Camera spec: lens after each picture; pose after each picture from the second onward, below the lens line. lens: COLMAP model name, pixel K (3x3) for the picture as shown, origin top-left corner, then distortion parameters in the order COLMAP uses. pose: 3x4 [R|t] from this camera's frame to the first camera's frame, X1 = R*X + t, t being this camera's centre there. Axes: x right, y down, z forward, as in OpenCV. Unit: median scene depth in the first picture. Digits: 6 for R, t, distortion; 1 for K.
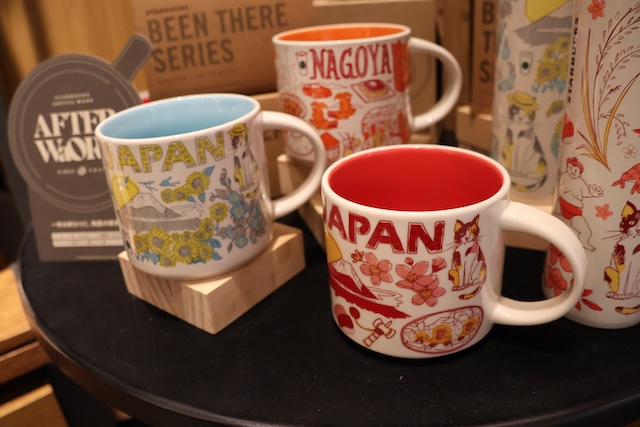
lens RADIAL K [[534.7, 0, 320.0], [0, 534.7, 213.5], [0, 0, 1]] dist [-0.162452, 0.013000]
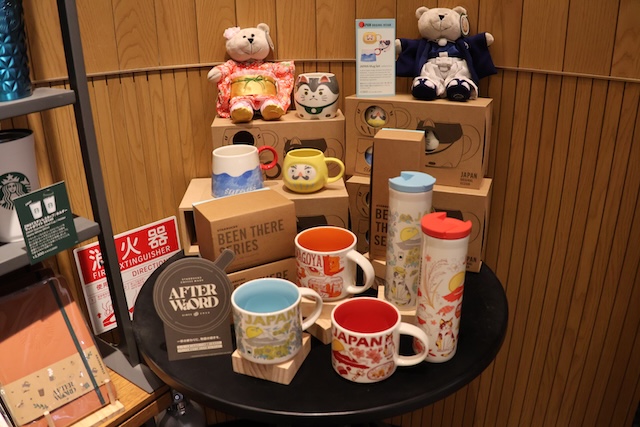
lens RADIAL K [[534.7, 0, 320.0], [0, 534.7, 213.5], [0, 0, 1]] dist [-0.162452, 0.013000]
pose [[0.961471, -0.055649, 0.269214, -0.822238], [0.072044, 0.996076, -0.051398, -0.514242], [-0.265298, 0.068812, 0.961708, -1.732158]]
